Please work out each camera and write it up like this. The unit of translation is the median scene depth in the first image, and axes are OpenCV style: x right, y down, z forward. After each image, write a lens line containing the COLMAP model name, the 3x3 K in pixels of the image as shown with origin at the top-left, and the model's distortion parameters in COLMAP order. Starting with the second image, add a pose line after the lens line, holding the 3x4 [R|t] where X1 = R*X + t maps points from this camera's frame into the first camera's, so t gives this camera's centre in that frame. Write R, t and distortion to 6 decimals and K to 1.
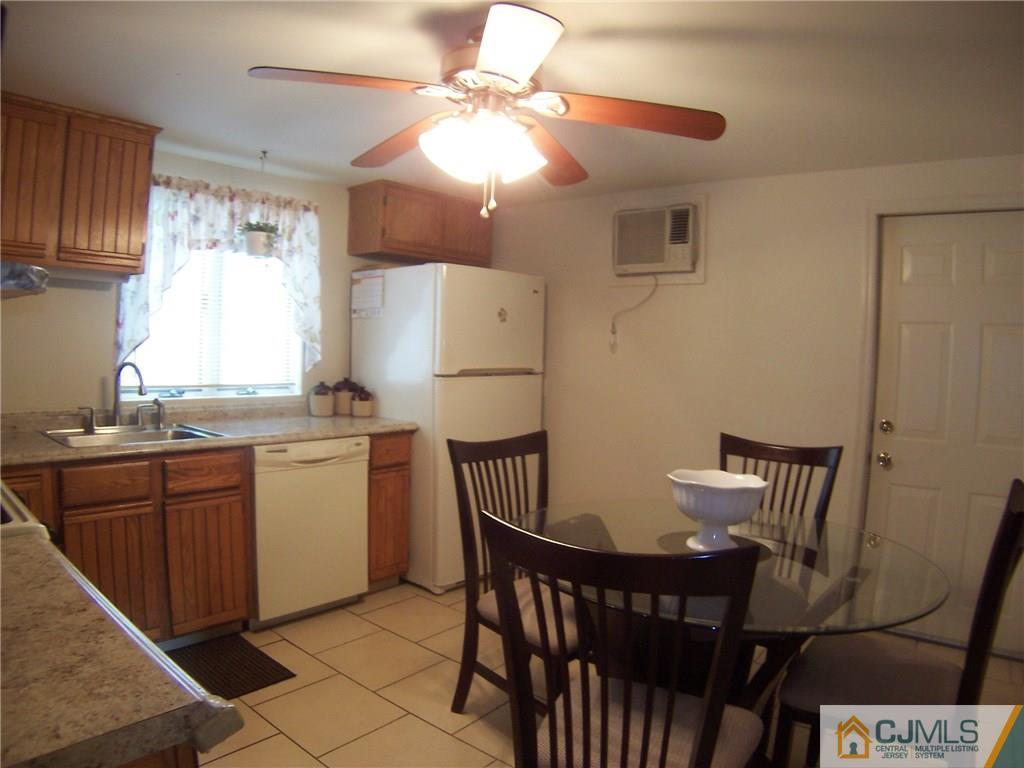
lens RADIAL K [[666.4, 0, 512.0], [0, 666.4, 384.0], [0, 0, 1]] dist [-0.223229, 0.084299]
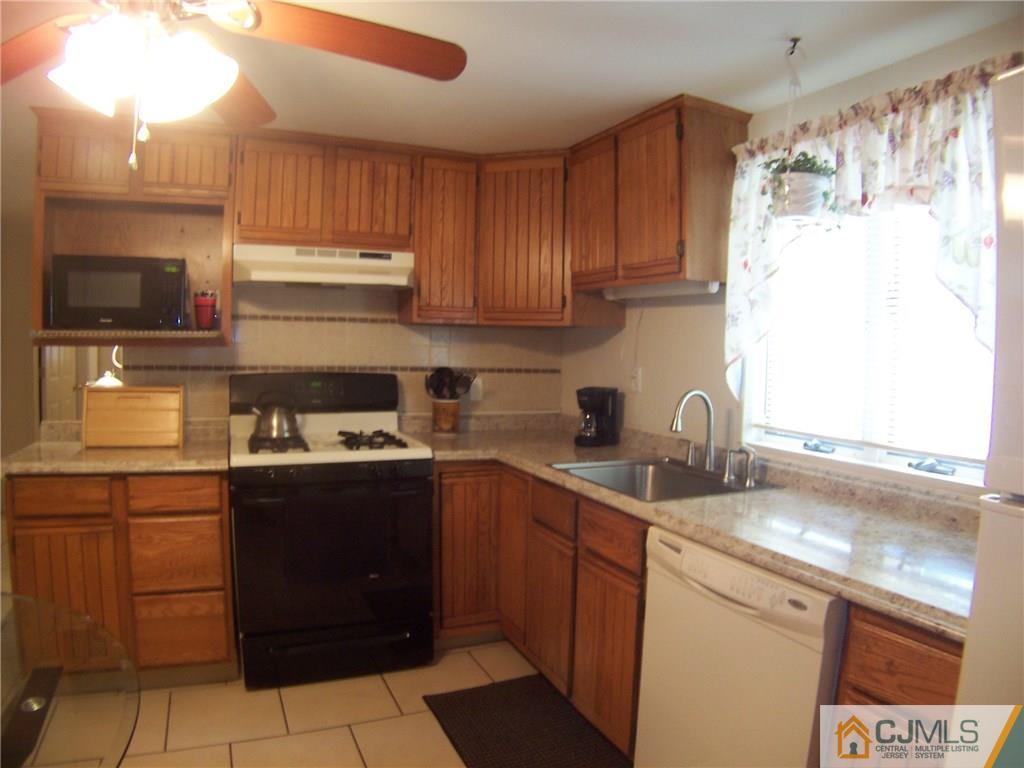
lens RADIAL K [[666.4, 0, 512.0], [0, 666.4, 384.0], [0, 0, 1]] dist [-0.223229, 0.084299]
pose [[-0.444109, -0.000451, -0.895973, 0.231041], [-0.090353, 0.994925, 0.044285, -0.056265], [0.891406, 0.100621, -0.441895, 1.092209]]
